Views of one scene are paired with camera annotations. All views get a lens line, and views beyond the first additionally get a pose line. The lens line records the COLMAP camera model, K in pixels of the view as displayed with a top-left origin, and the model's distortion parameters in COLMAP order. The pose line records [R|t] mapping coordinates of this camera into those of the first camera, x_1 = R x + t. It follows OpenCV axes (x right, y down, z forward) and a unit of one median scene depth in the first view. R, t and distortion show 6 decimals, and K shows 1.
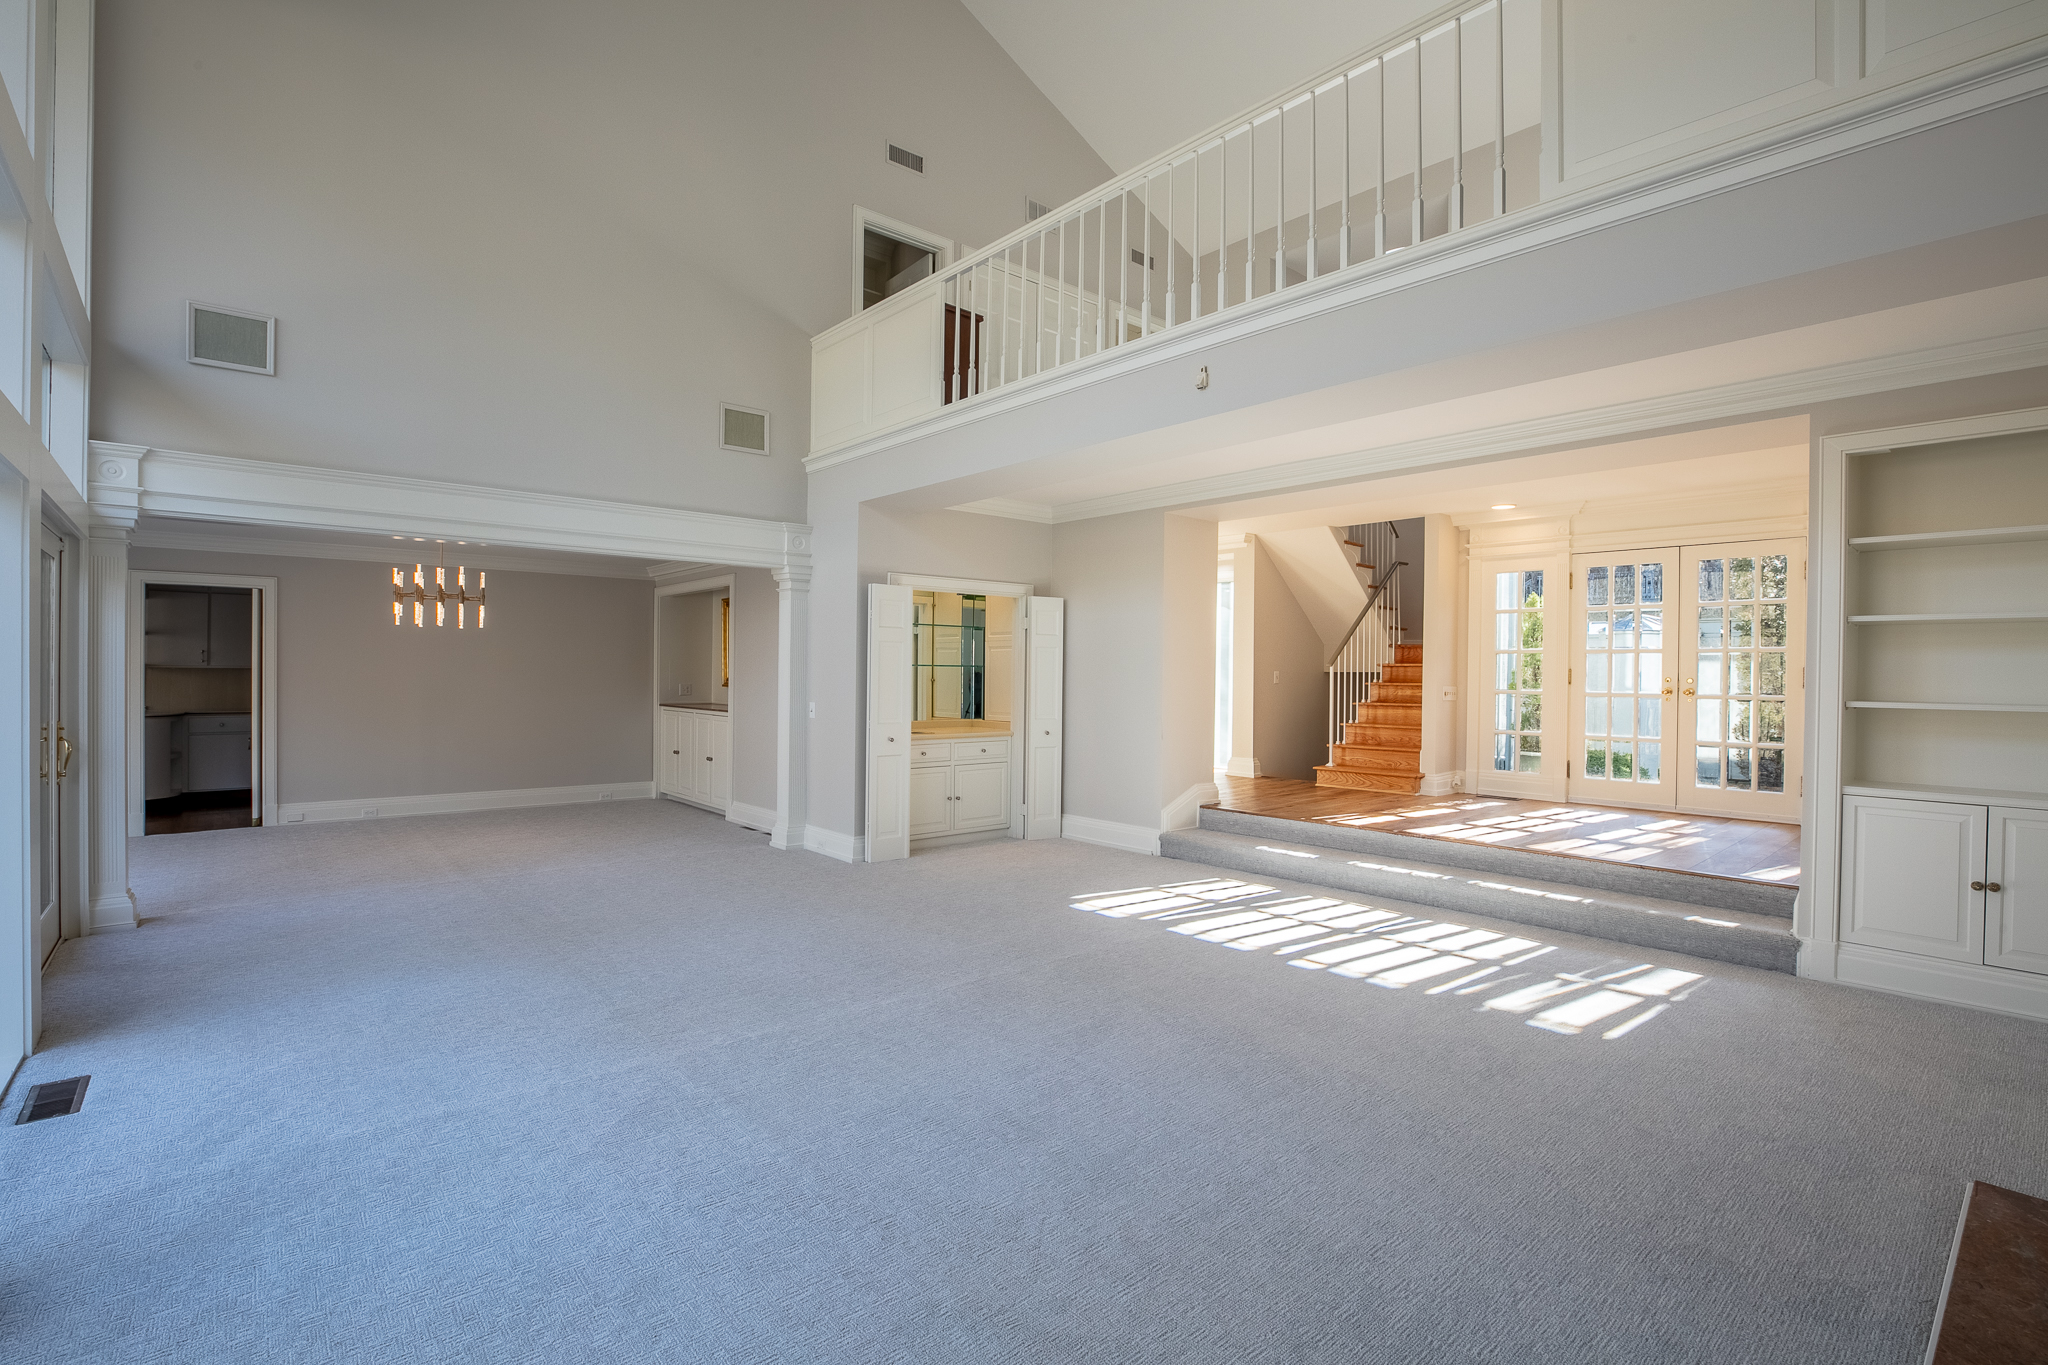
lens RADIAL K [[952.0, 0, 1015.4], [0, 952.0, 686.6], [0, 0, 1]] dist [0.000625, -0.010909]
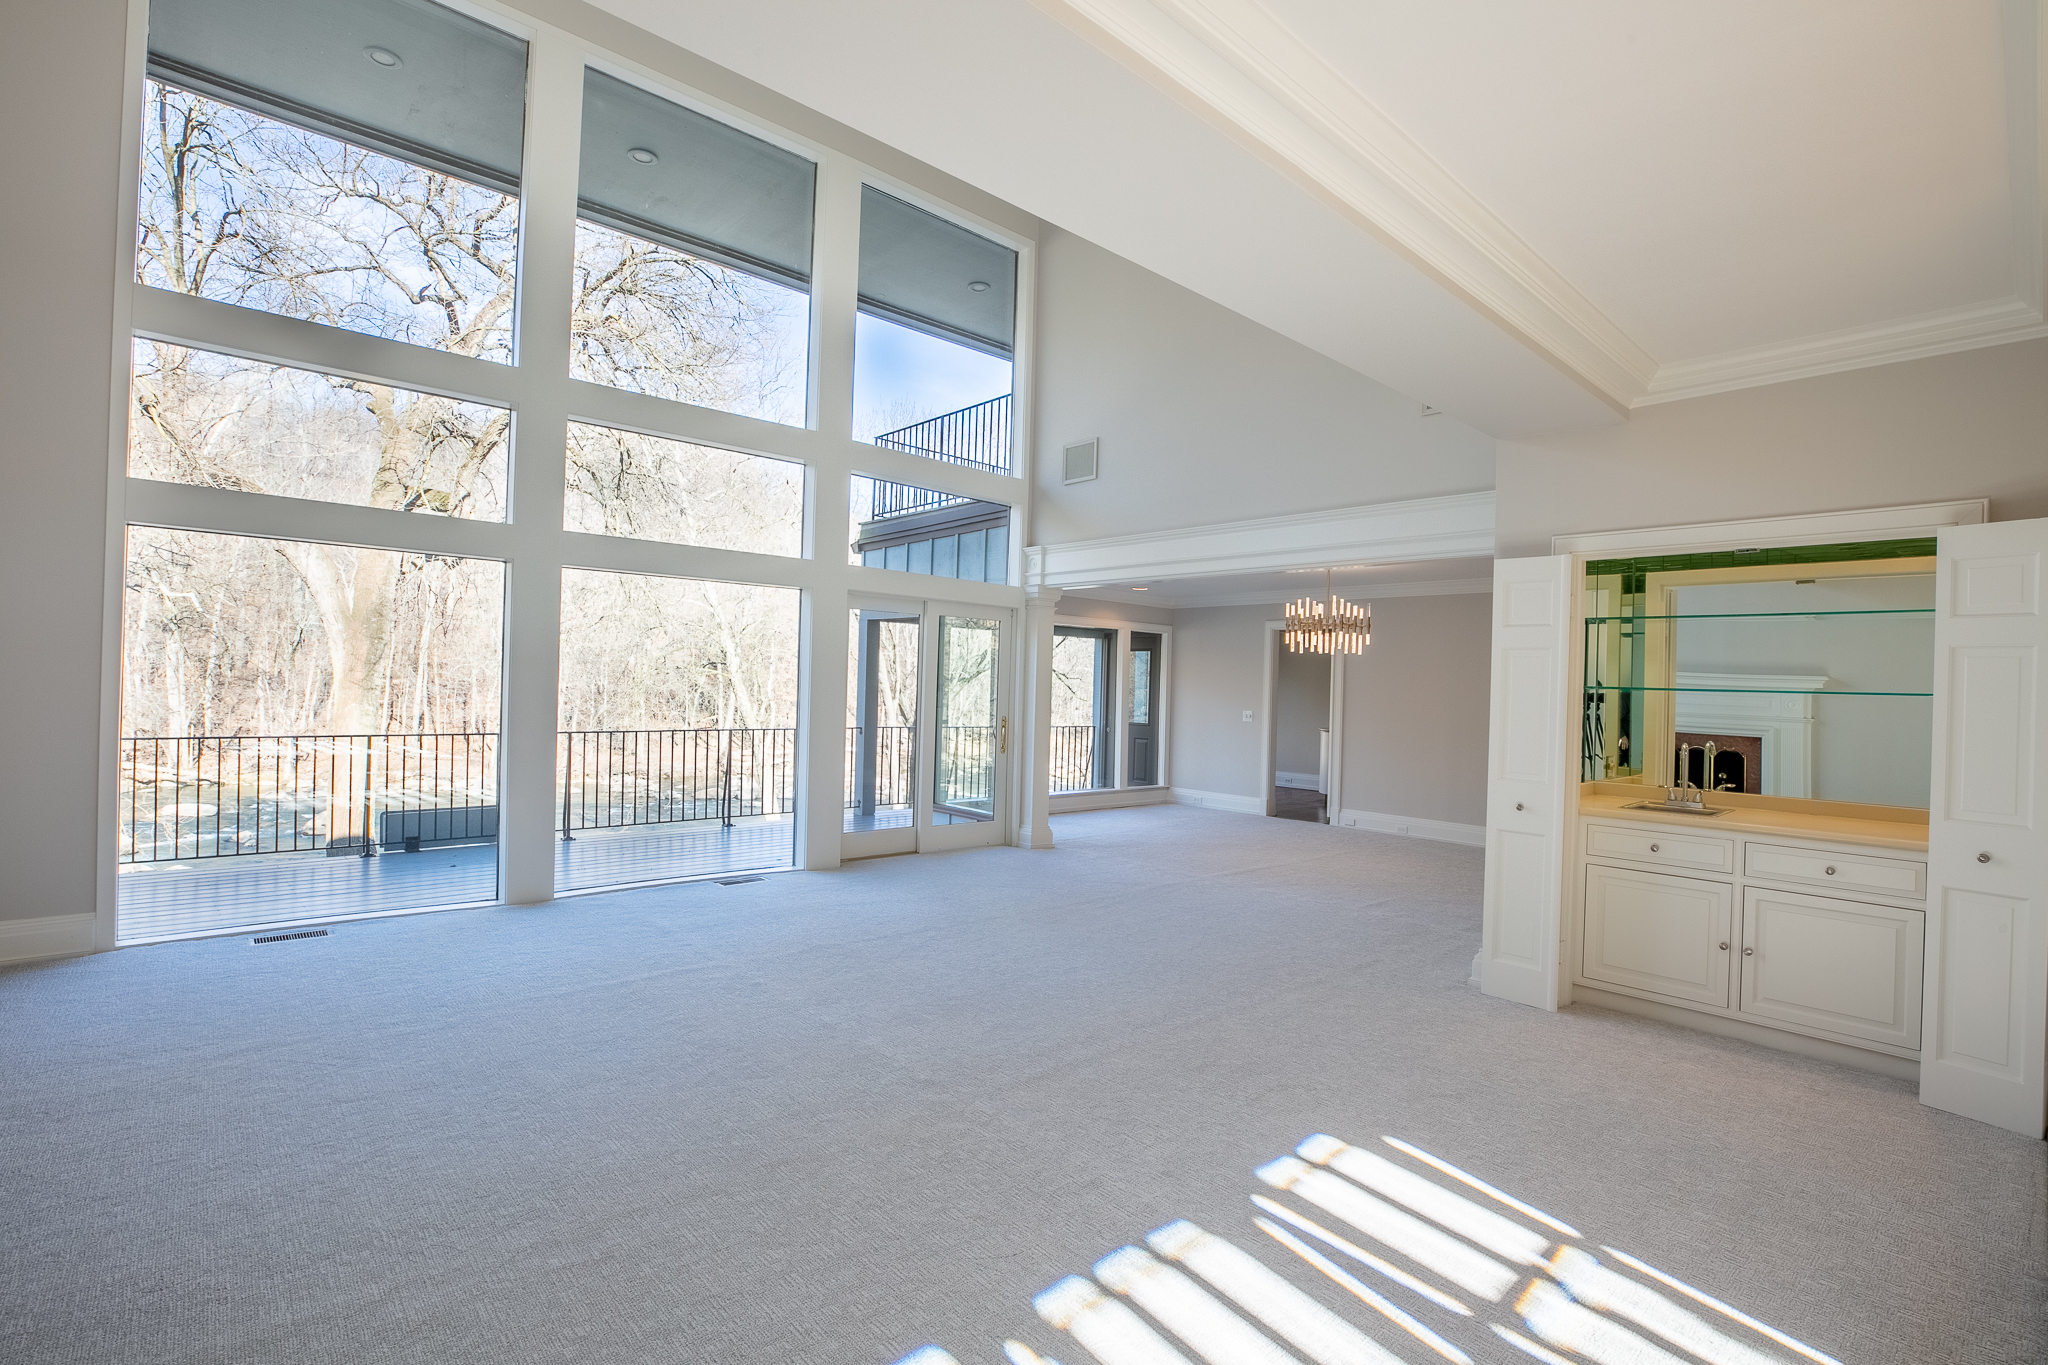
lens RADIAL K [[971.8, 0, 1054.8], [0, 971.8, 684.1], [0, 0, 1]] dist [-0.027939, 0.000305]
pose [[0.023178, -0.012524, -0.999653, 0.643612], [-0.034966, 0.999300, -0.013330, -0.003769], [0.999120, 0.035263, 0.022724, 0.920086]]
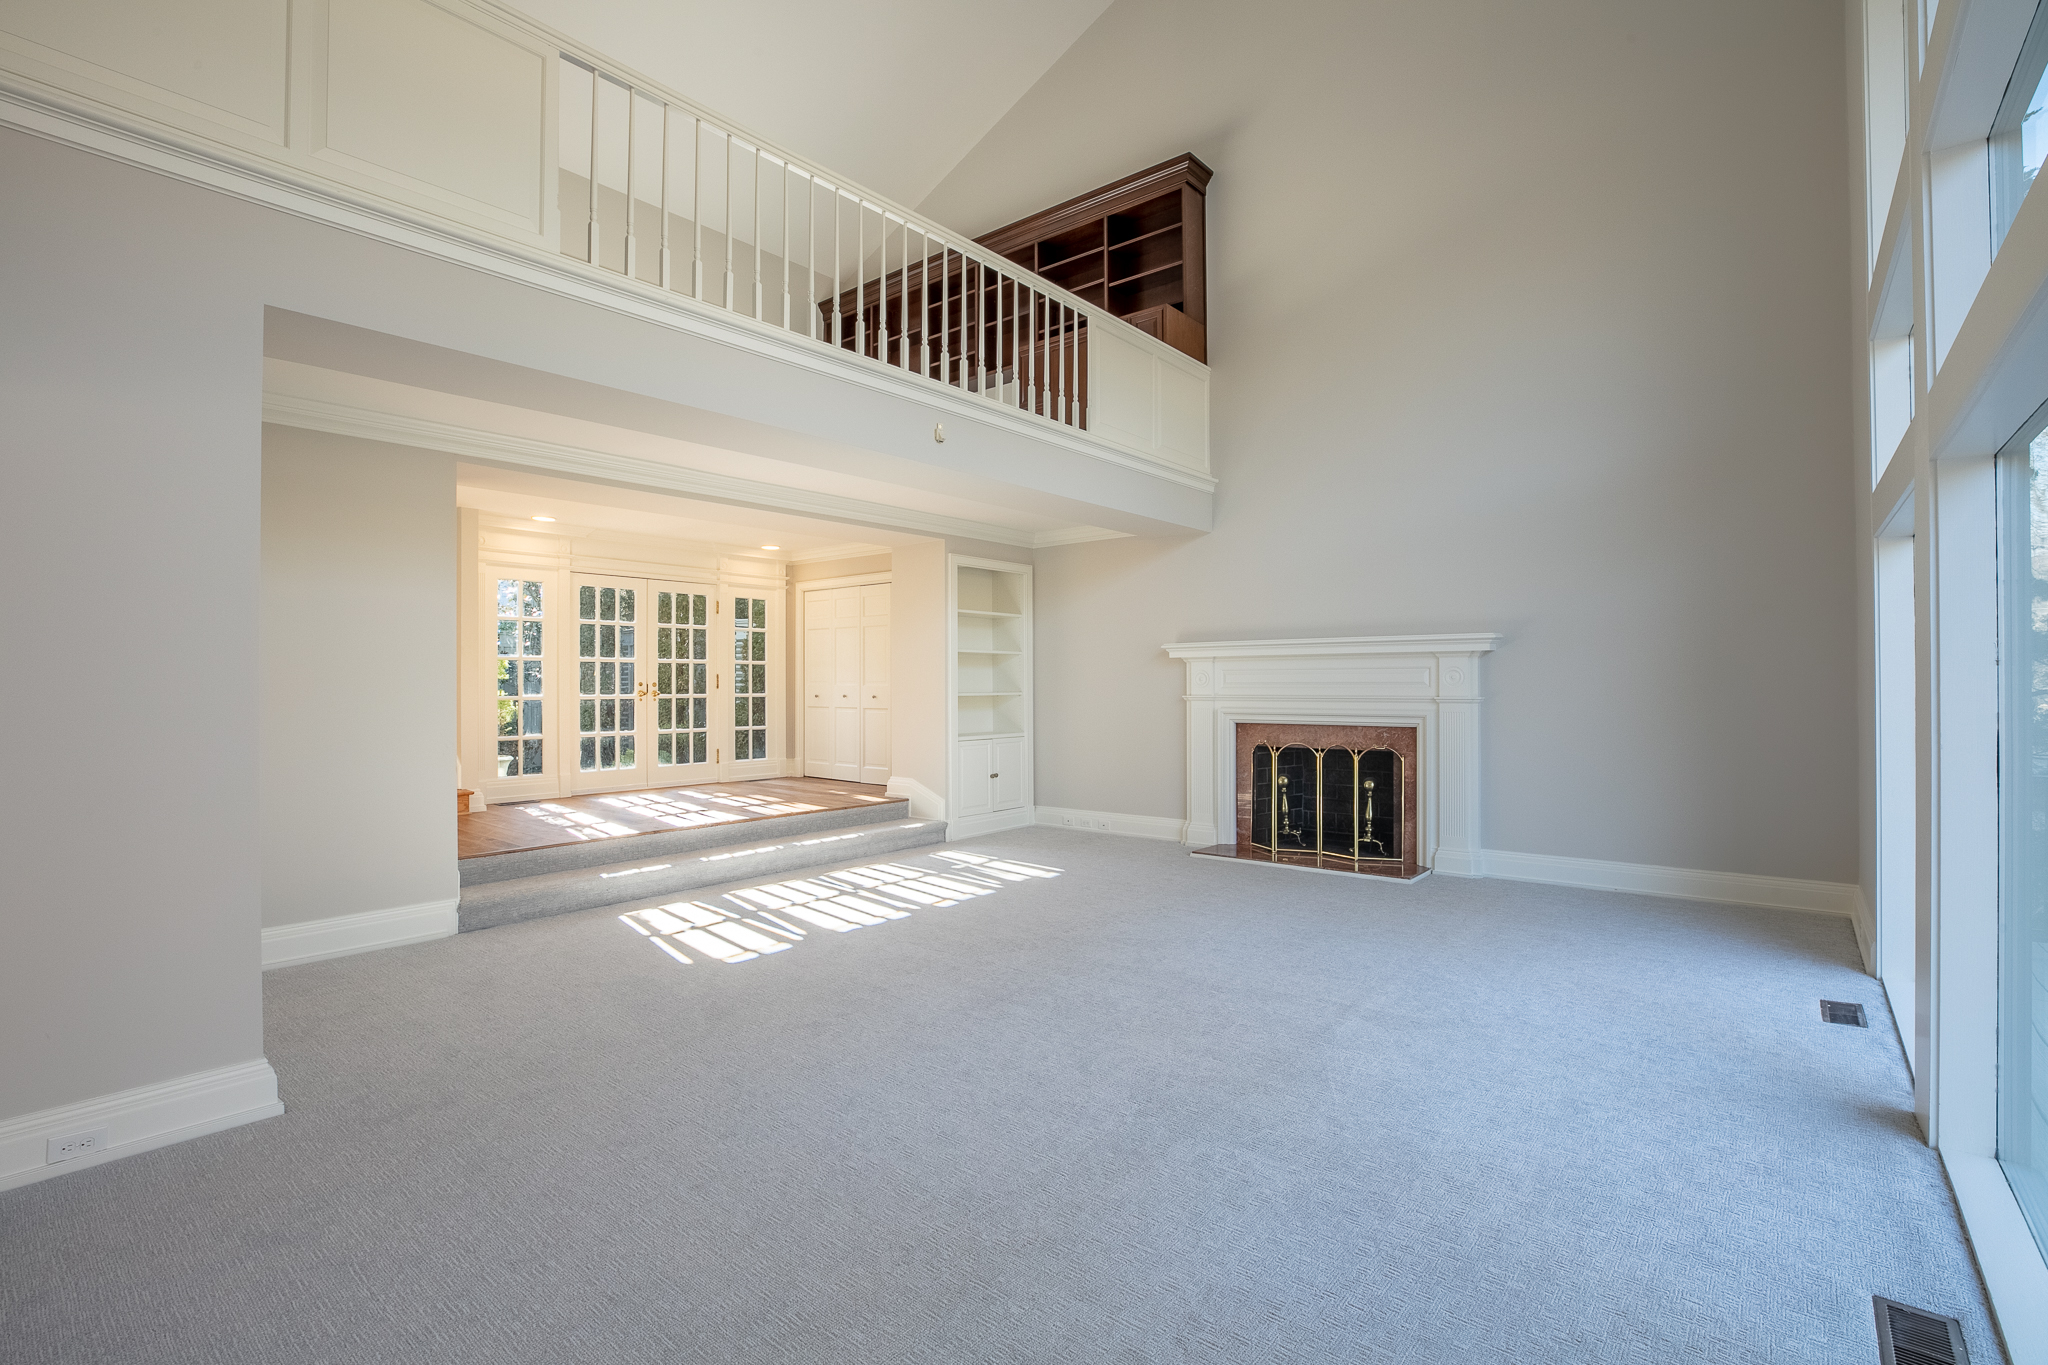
lens RADIAL K [[952.0, 0, 1015.4], [0, 952.0, 686.6], [0, 0, 1]] dist [0.000625, -0.010909]
pose [[-0.144371, -0.007121, 0.989498, -0.858453], [0.011153, 0.999899, 0.008823, -0.013946], [-0.989461, 0.012309, -0.144277, 0.941914]]
